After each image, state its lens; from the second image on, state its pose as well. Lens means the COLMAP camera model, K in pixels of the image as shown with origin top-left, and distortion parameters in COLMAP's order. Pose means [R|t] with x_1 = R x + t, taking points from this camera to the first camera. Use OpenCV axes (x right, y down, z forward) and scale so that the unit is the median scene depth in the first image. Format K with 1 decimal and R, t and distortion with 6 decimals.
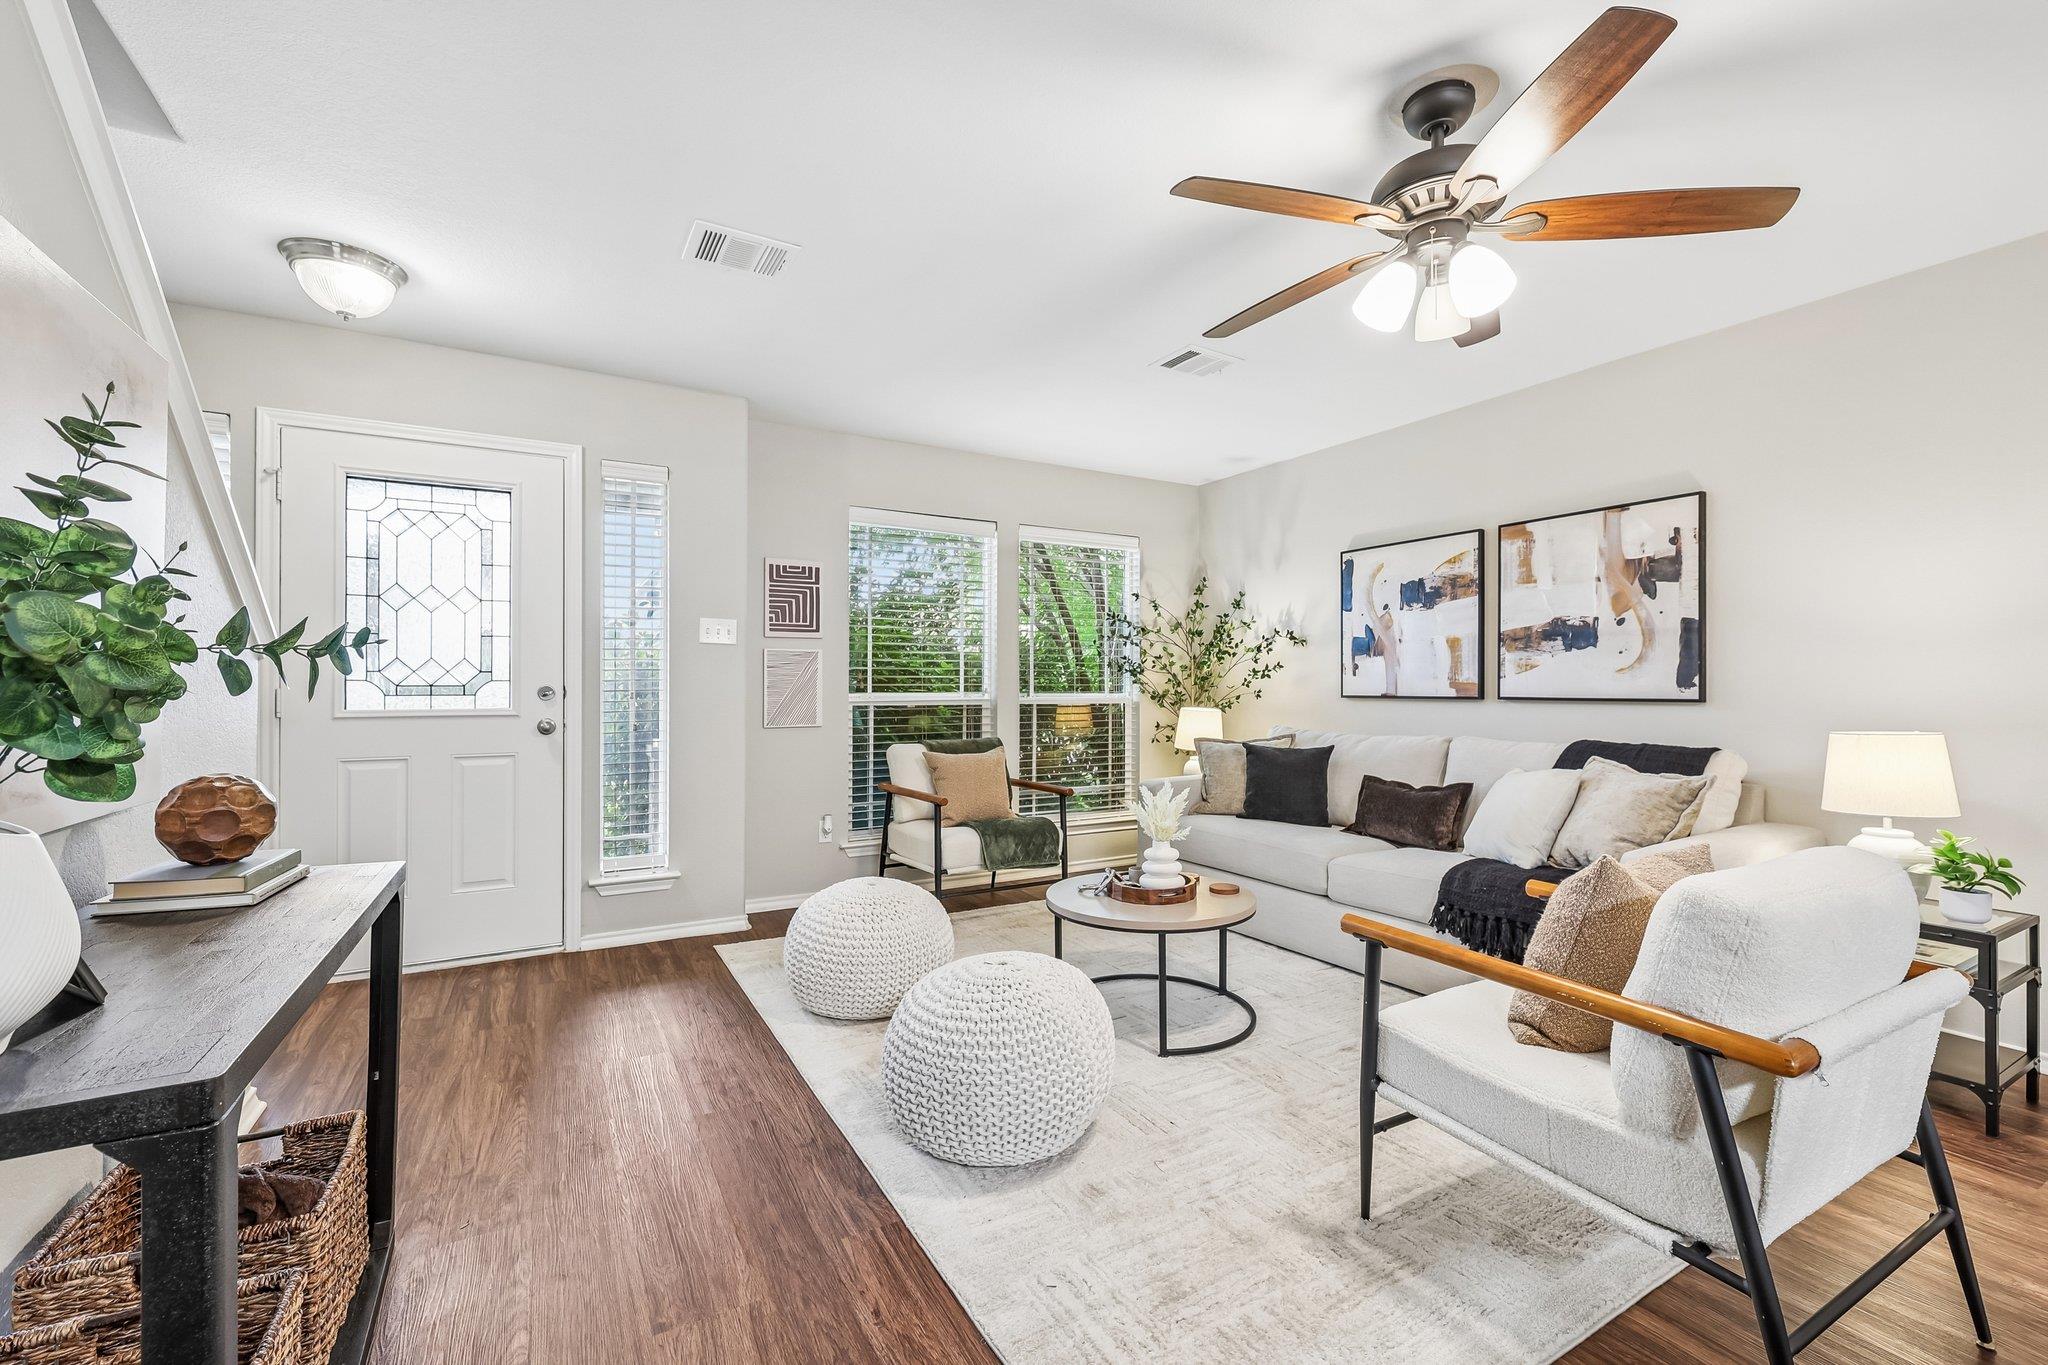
lens RADIAL K [[860.3, 0, 1028.8], [0, 860.3, 680.6], [0, 0, 1]] dist [-0.001697, 0.000398]
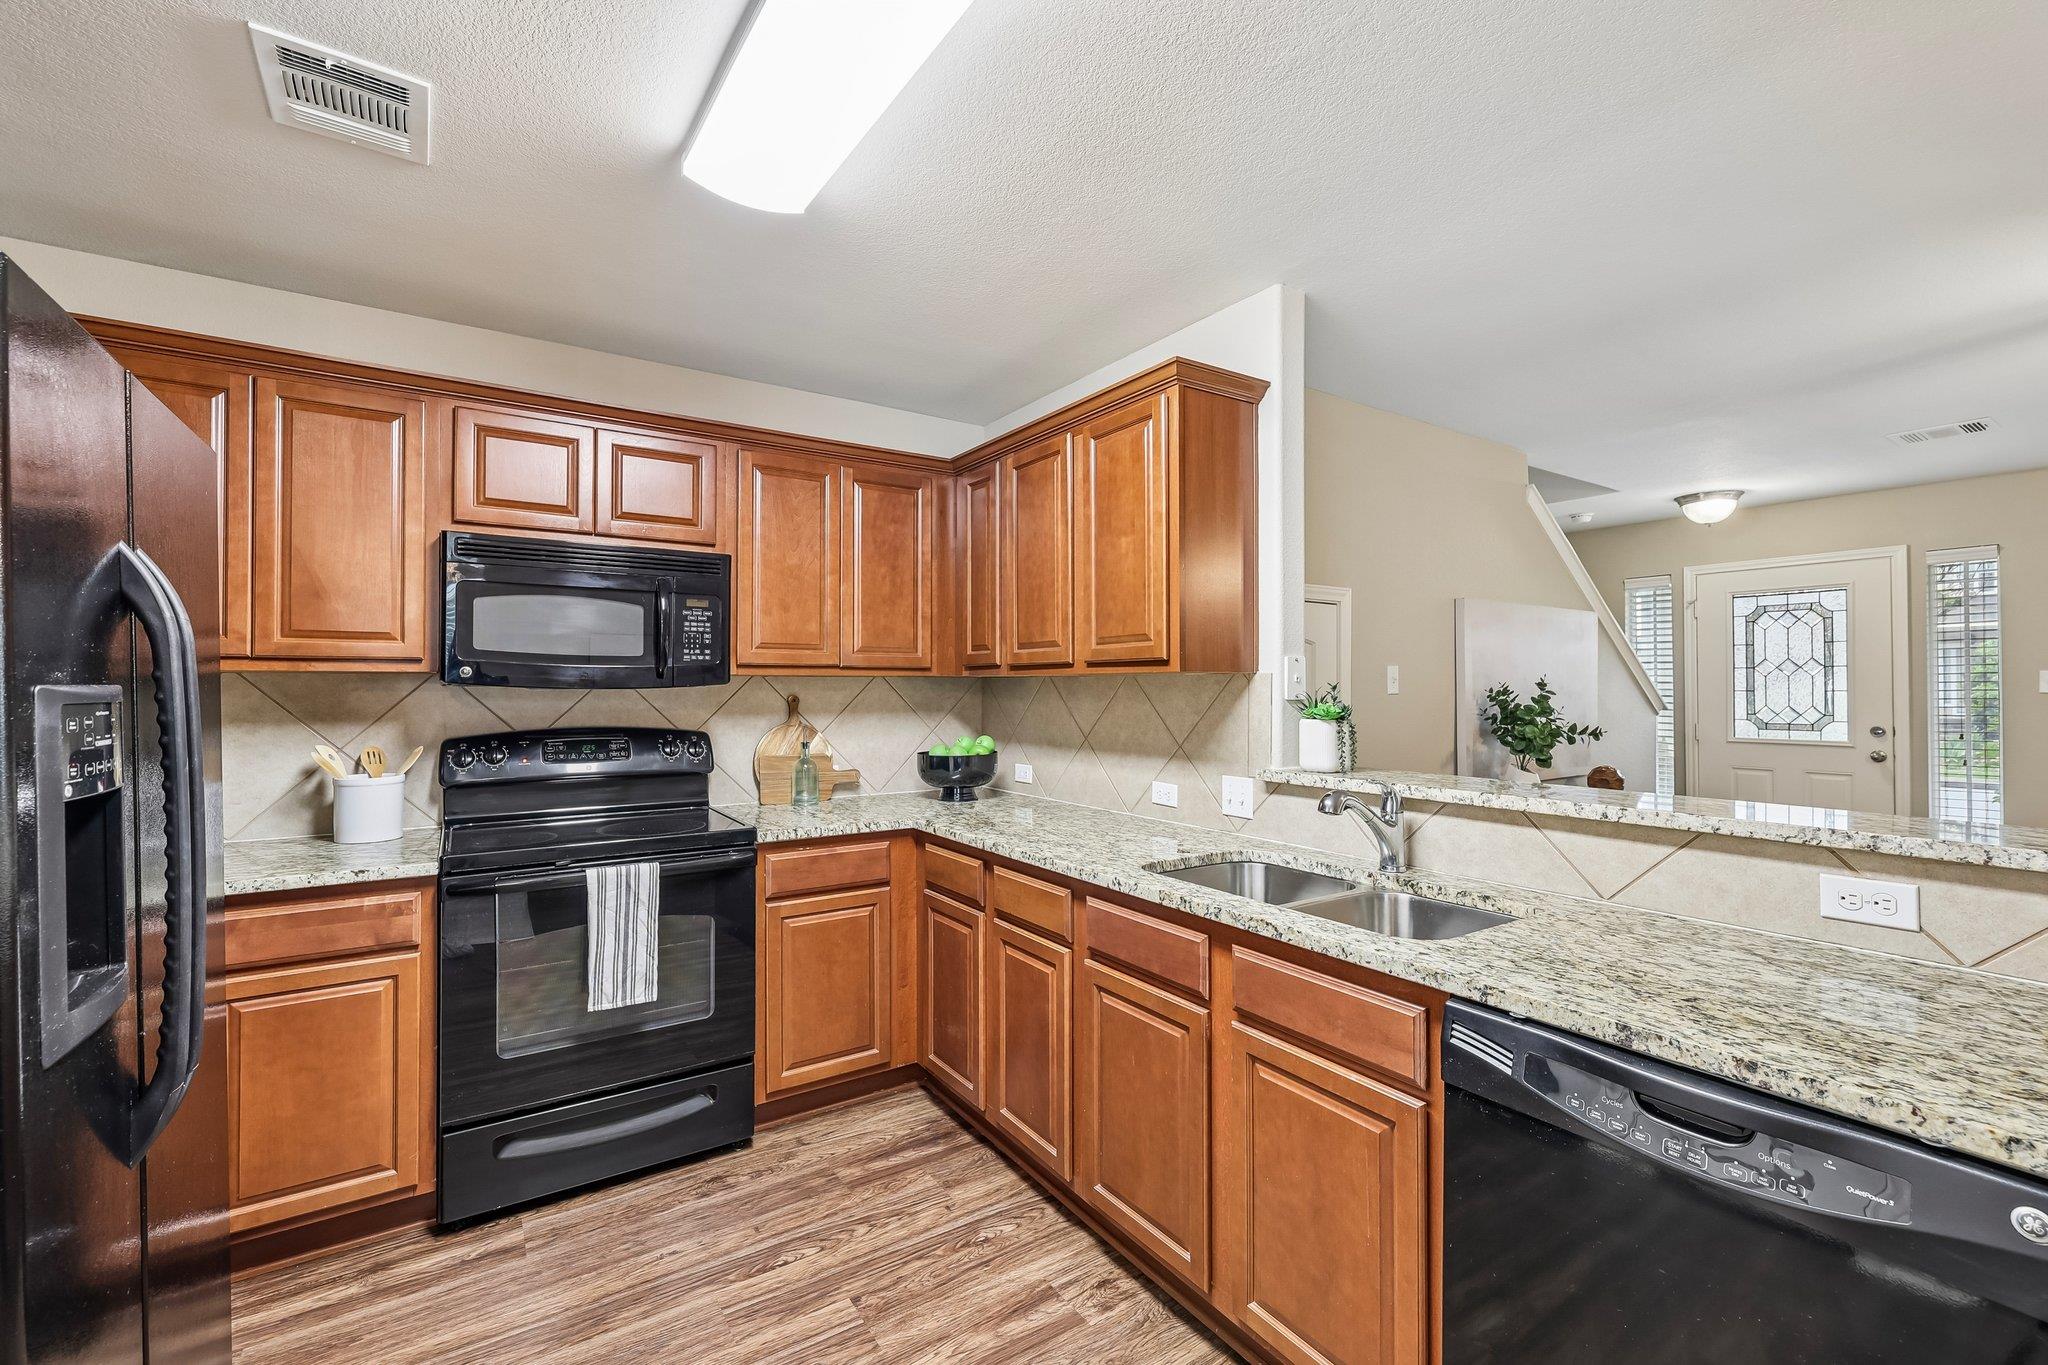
lens RADIAL K [[860.3, 0, 1028.8], [0, 860.3, 680.6], [0, 0, 1]] dist [-0.001697, 0.000398]
pose [[0.066404, -0.010729, -0.997735, 0.632446], [0.008452, 0.999912, -0.010190, -0.057117], [0.997757, -0.007756, 0.066489, -0.388569]]
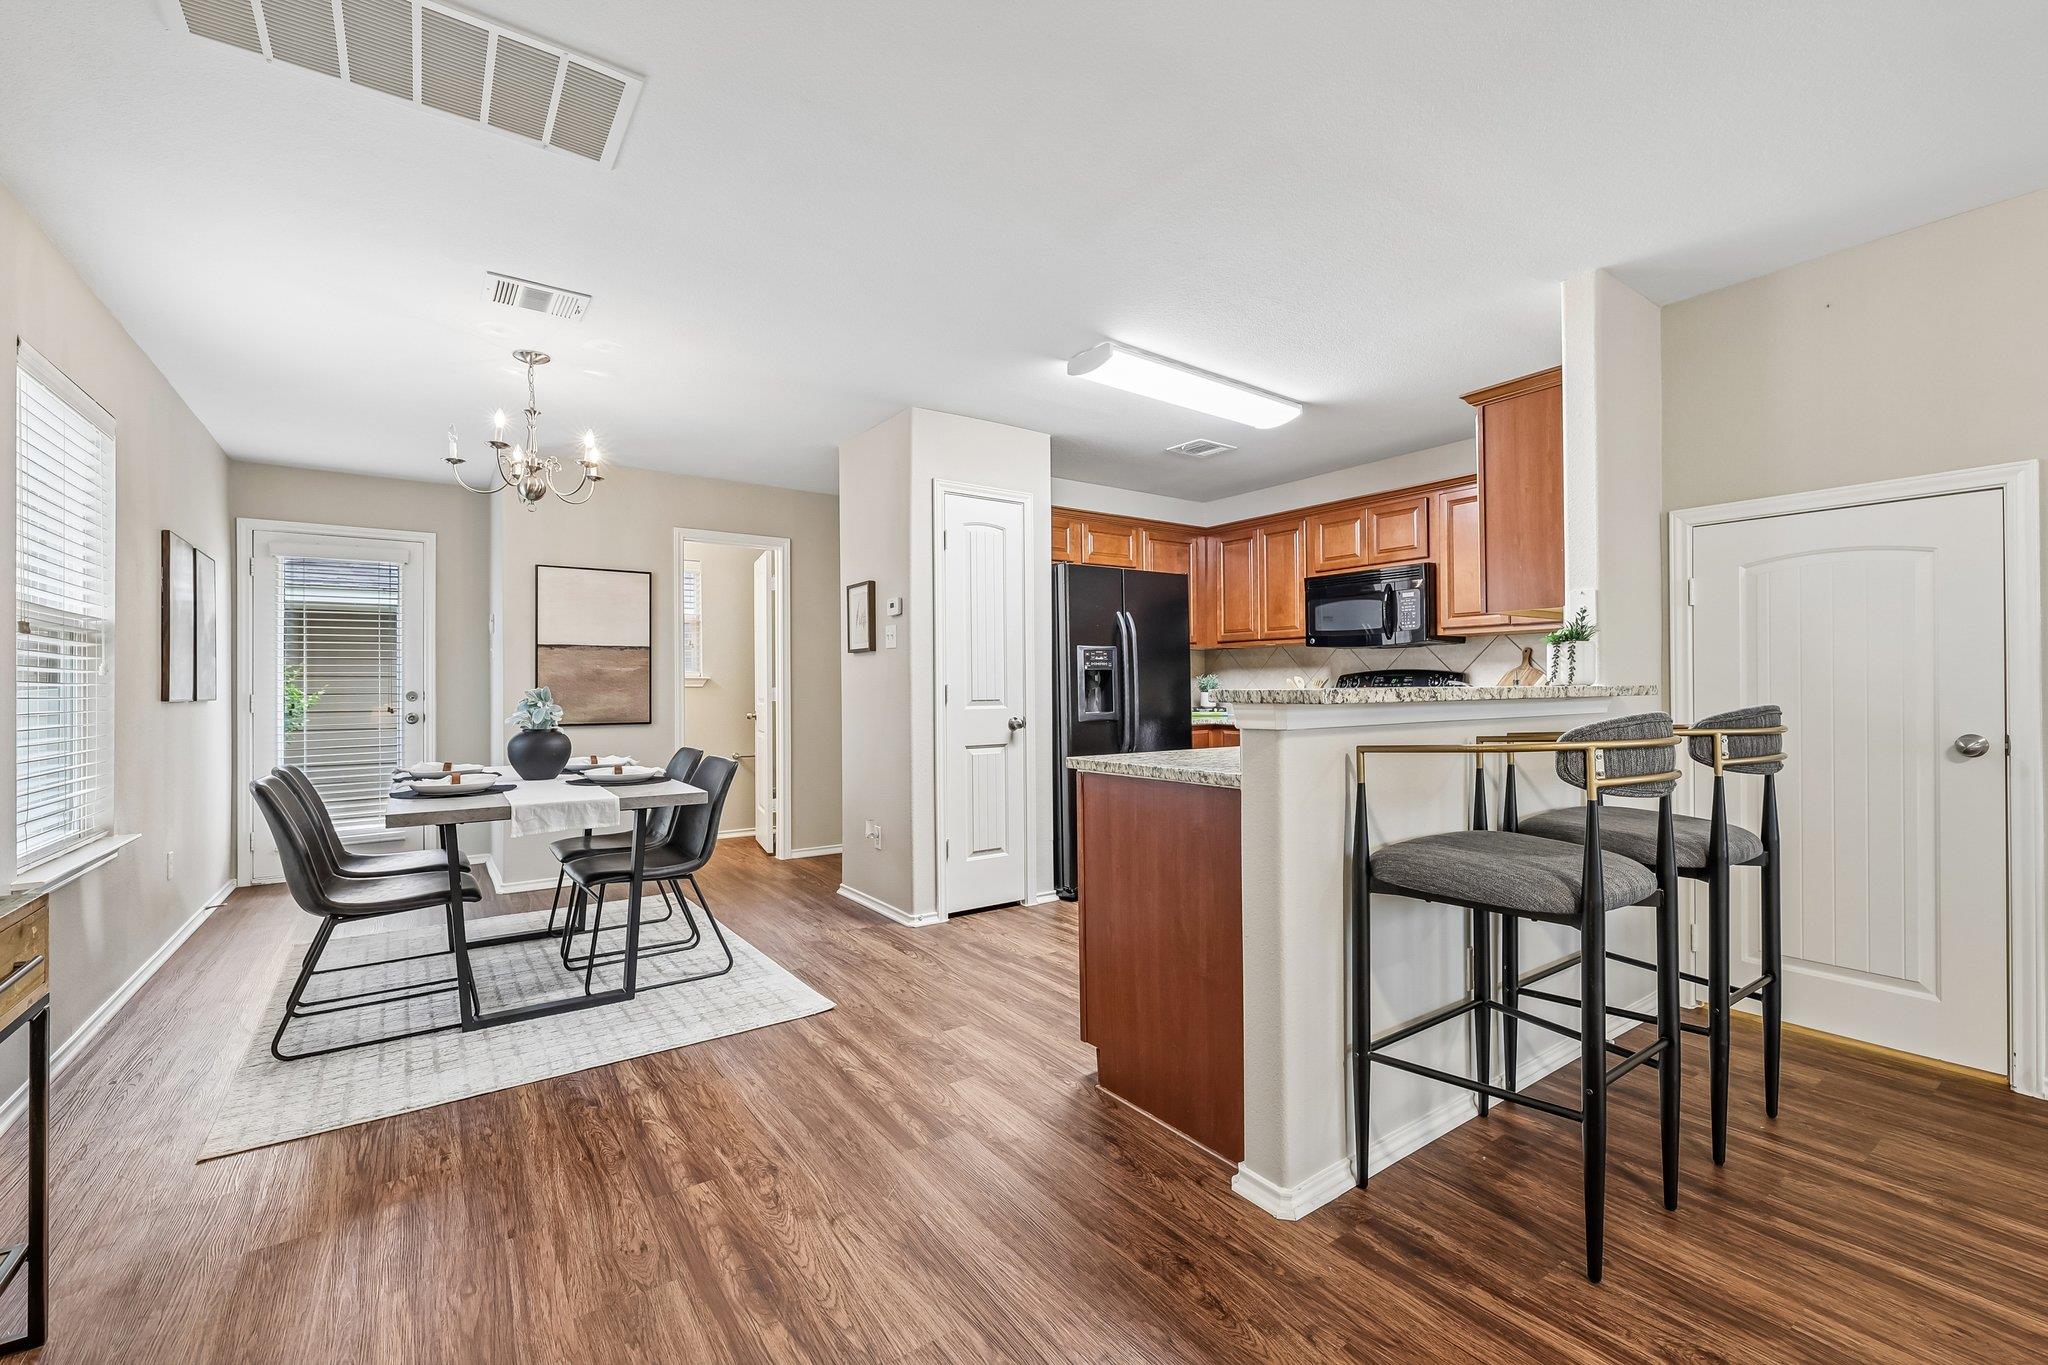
lens RADIAL K [[860.3, 0, 1028.8], [0, 860.3, 680.6], [0, 0, 1]] dist [-0.001697, 0.000398]
pose [[-0.995470, 0.003718, -0.095003, 0.563627], [0.005269, 0.999857, -0.016078, 0.003306], [0.094929, -0.016505, -0.995347, 0.481897]]
